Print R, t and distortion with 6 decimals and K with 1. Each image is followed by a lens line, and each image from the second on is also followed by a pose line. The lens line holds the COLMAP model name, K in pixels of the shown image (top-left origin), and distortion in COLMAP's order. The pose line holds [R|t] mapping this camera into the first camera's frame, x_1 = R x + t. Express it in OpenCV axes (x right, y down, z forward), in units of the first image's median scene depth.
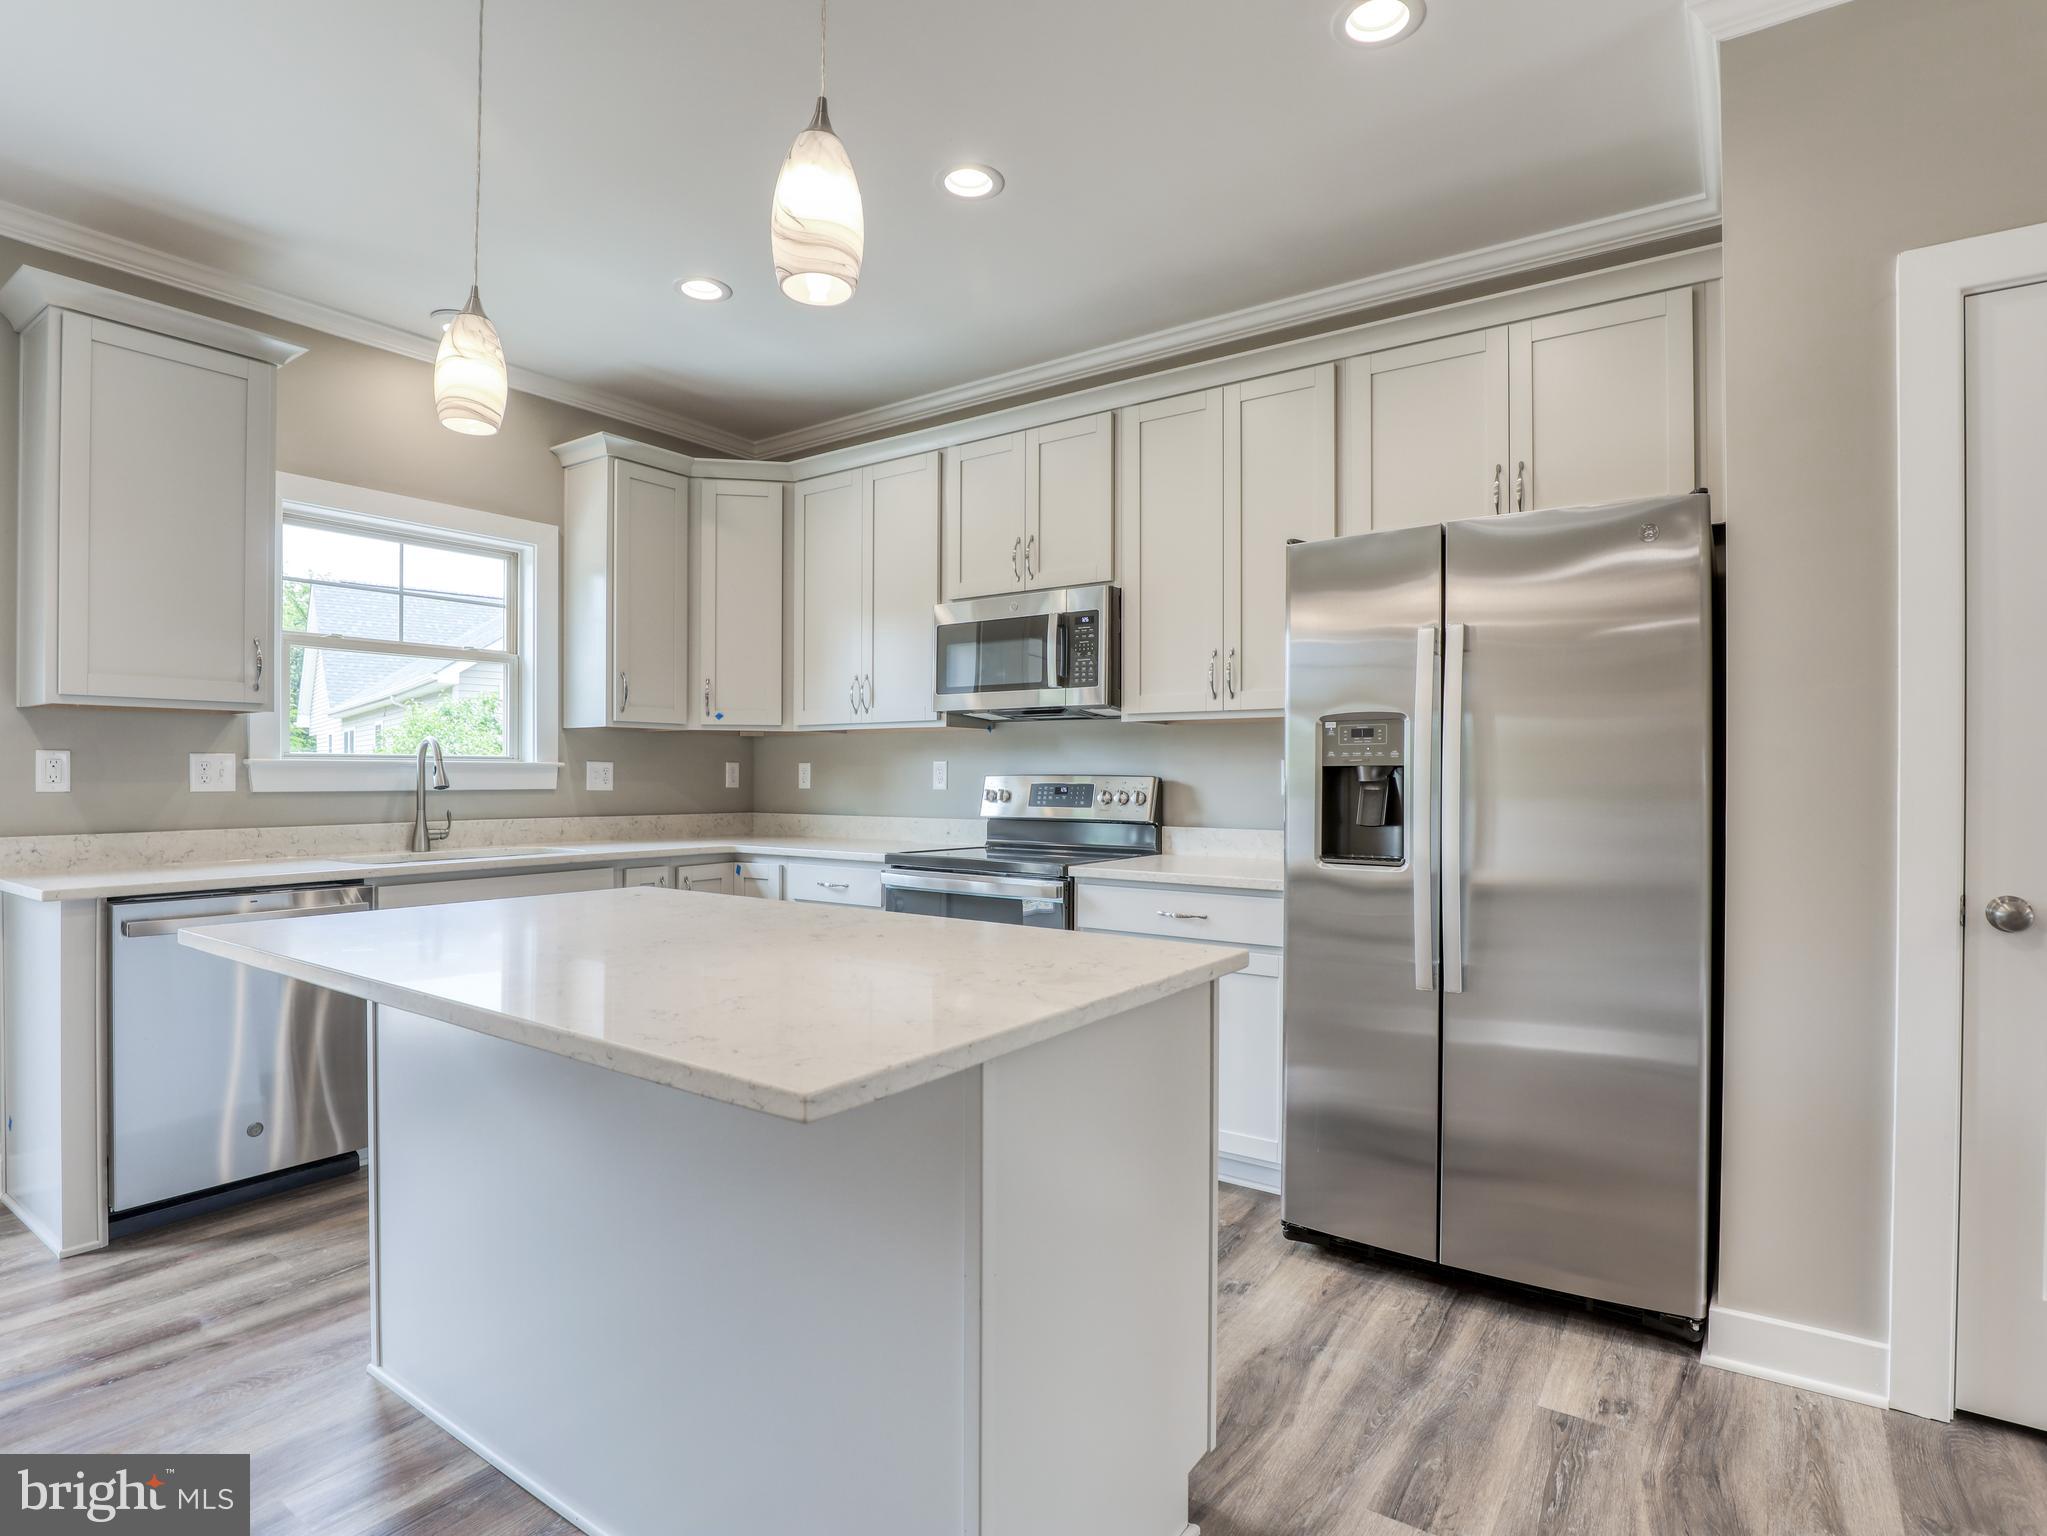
lens RADIAL K [[1058.3, 0, 971.5], [0, 1058.3, 770.1], [0, 0, 1]] dist [-0.033546, 0.001485]
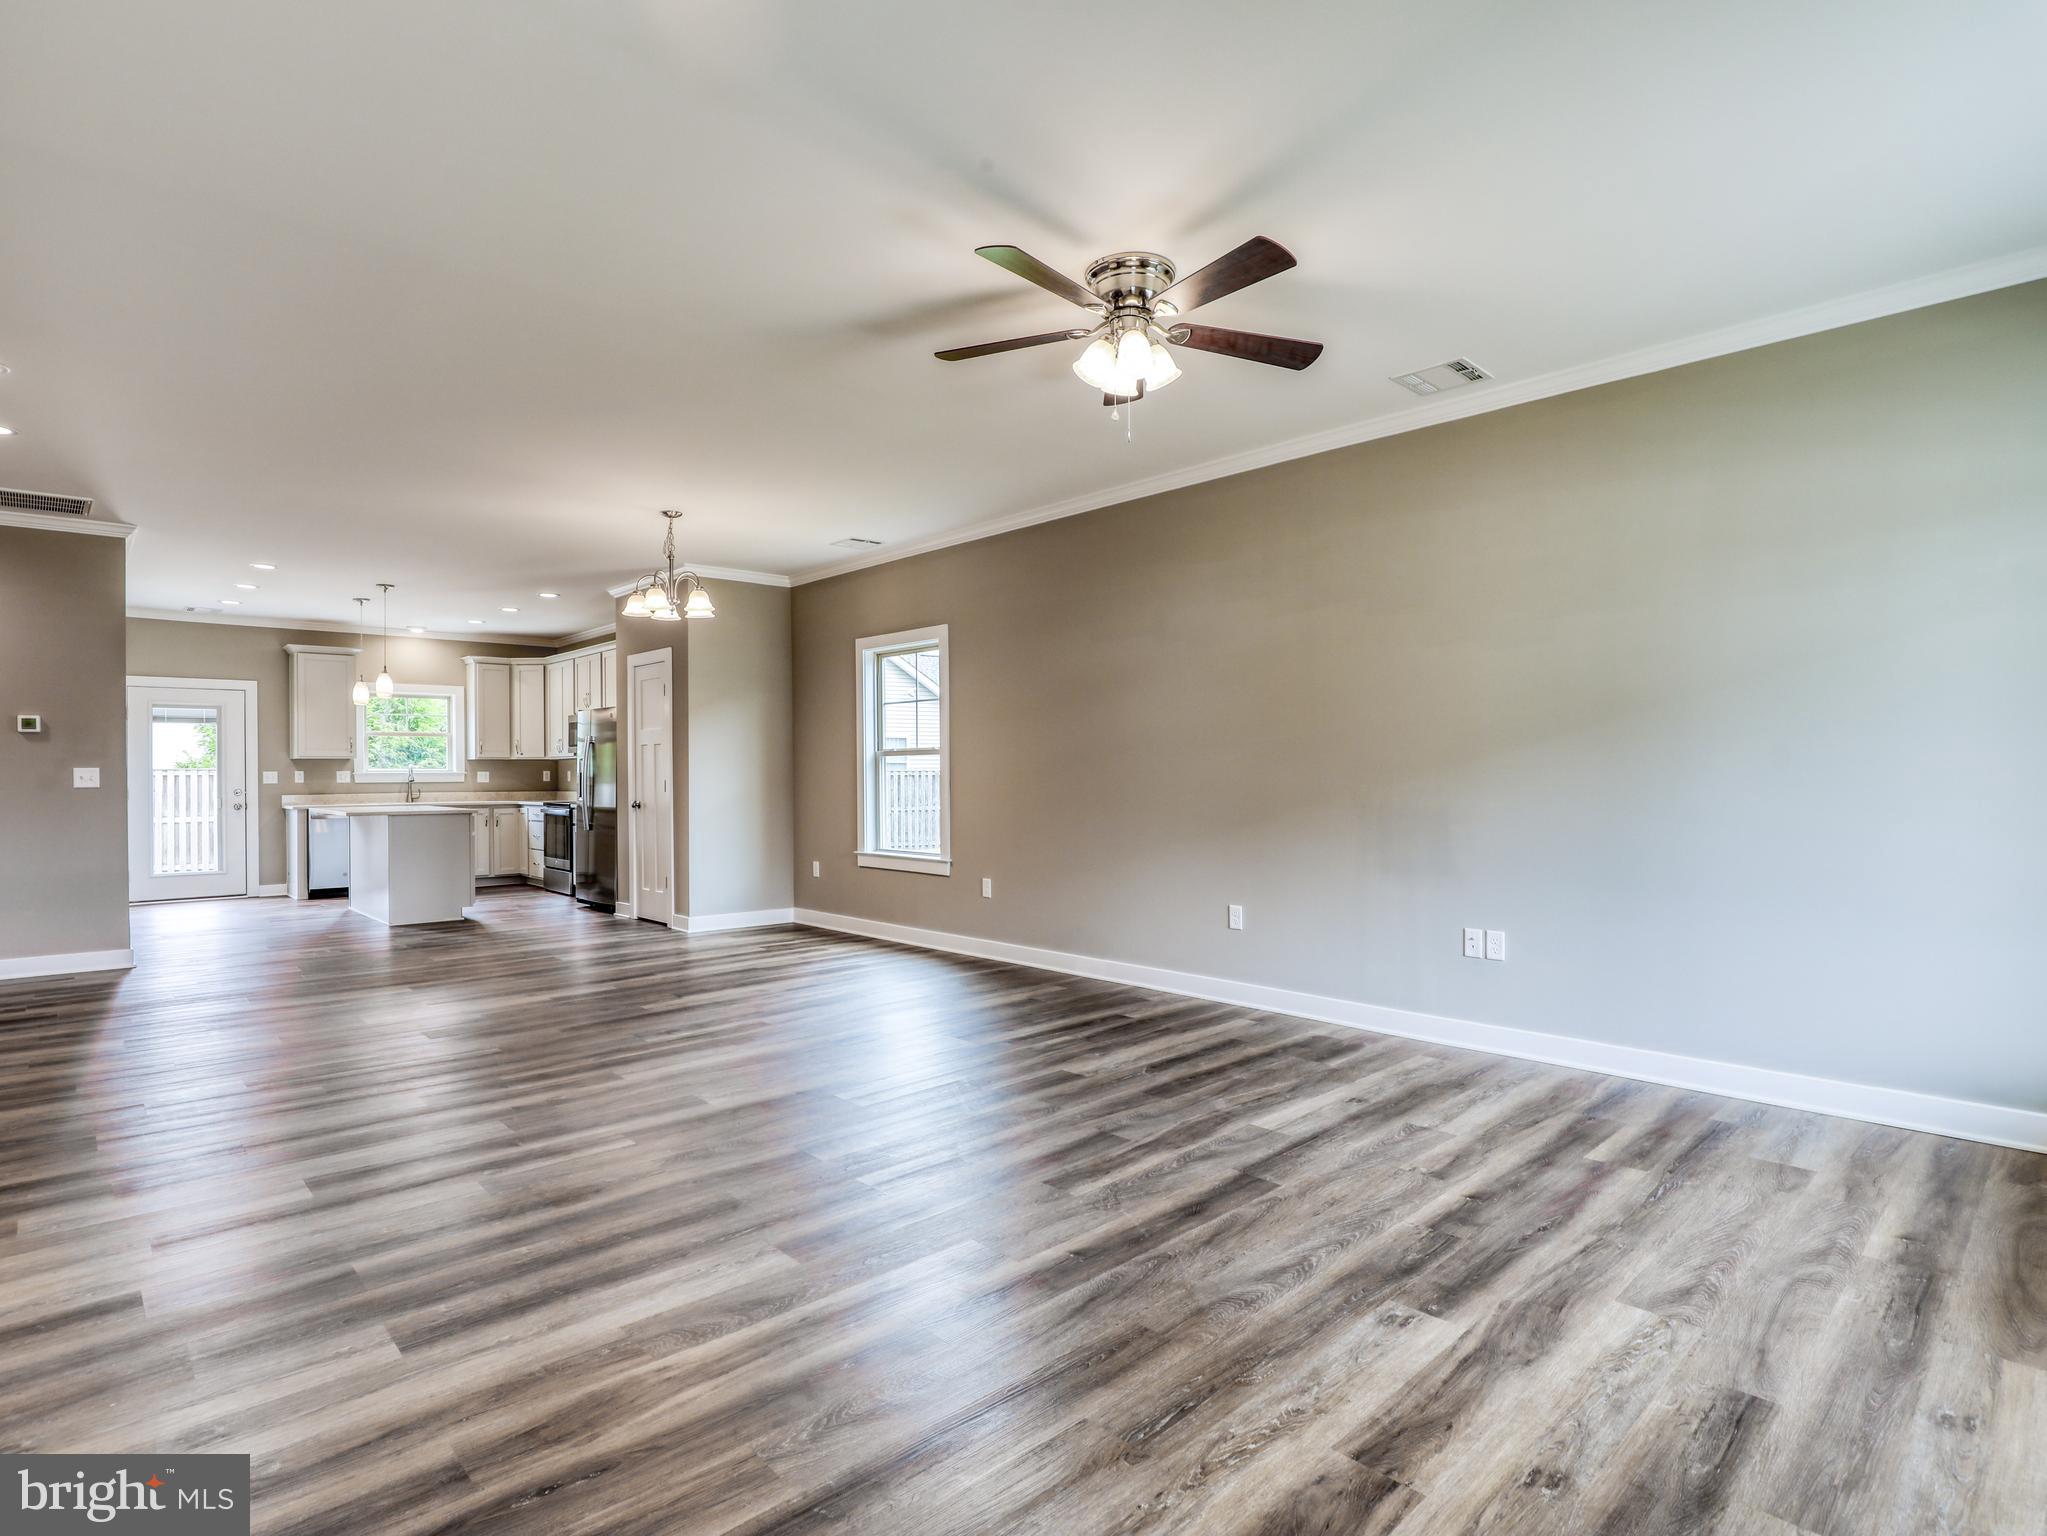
lens RADIAL K [[1058.3, 0, 966.8], [0, 1058.3, 774.7], [0, 0, 1]] dist [-0.033546, 0.001485]
pose [[0.975813, -0.007799, -0.218468, 1.697876], [0.009327, 0.999939, 0.005965, -0.004784], [0.218409, -0.007859, 0.975826, -1.594686]]
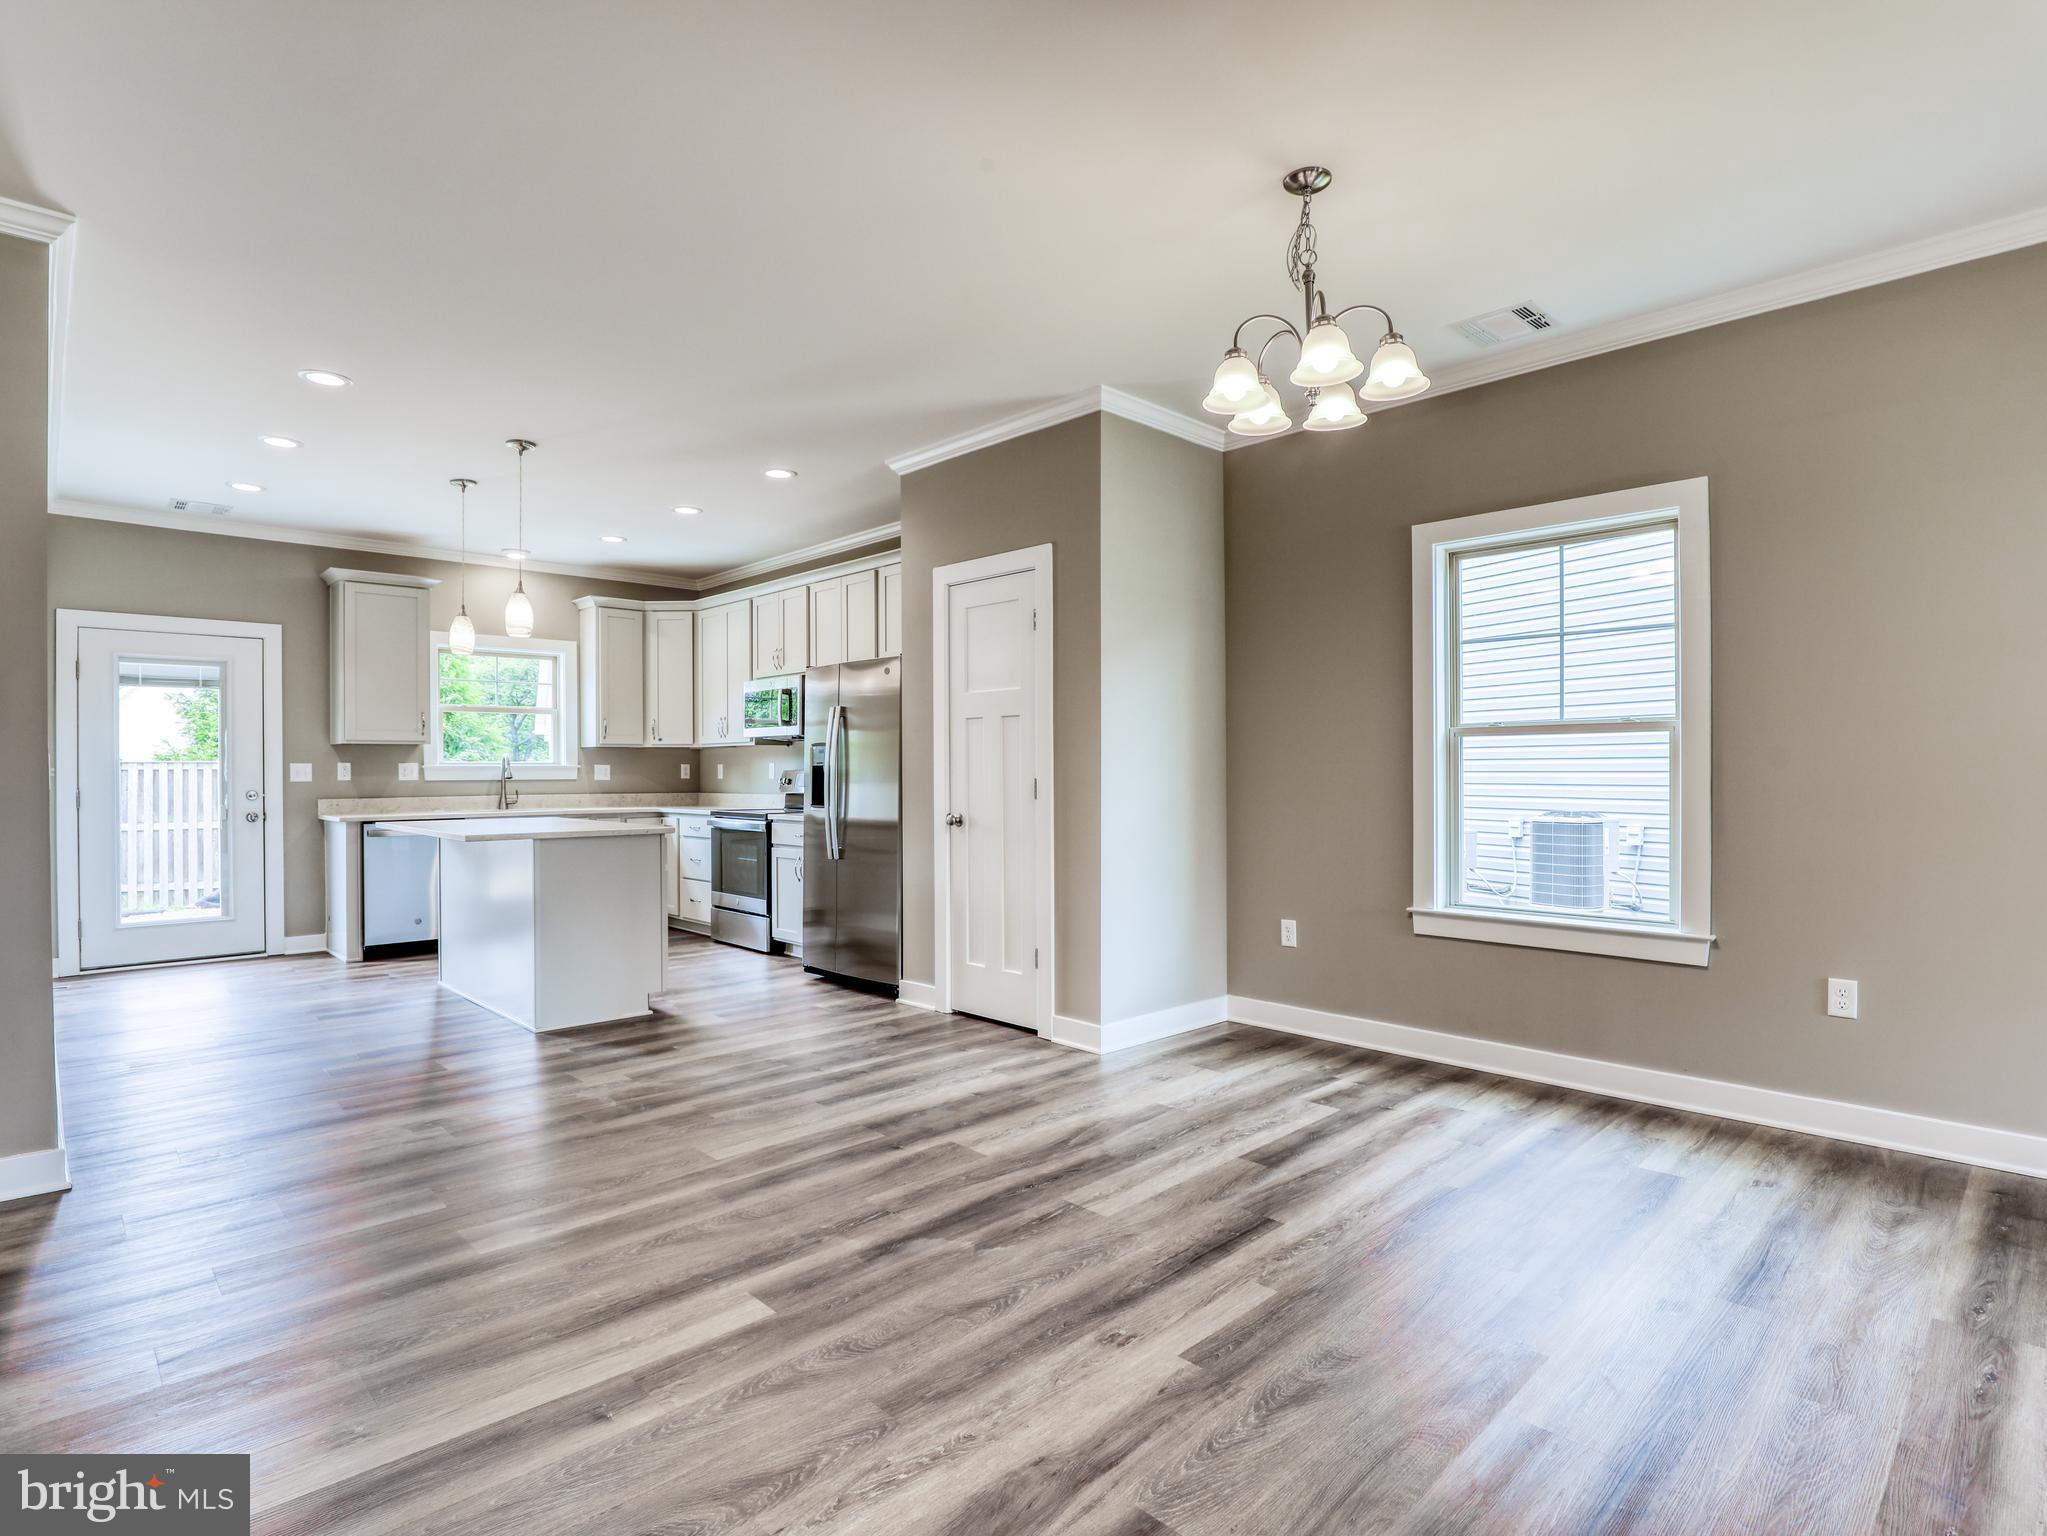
lens RADIAL K [[1058.3, 0, 964.1], [0, 1058.3, 776.7], [0, 0, 1]] dist [-0.033546, 0.001485]
pose [[0.978436, -0.004314, -0.206507, 0.782884], [0.006608, 0.999924, 0.010418, -0.002069], [0.206446, -0.011558, 0.978390, -0.828745]]
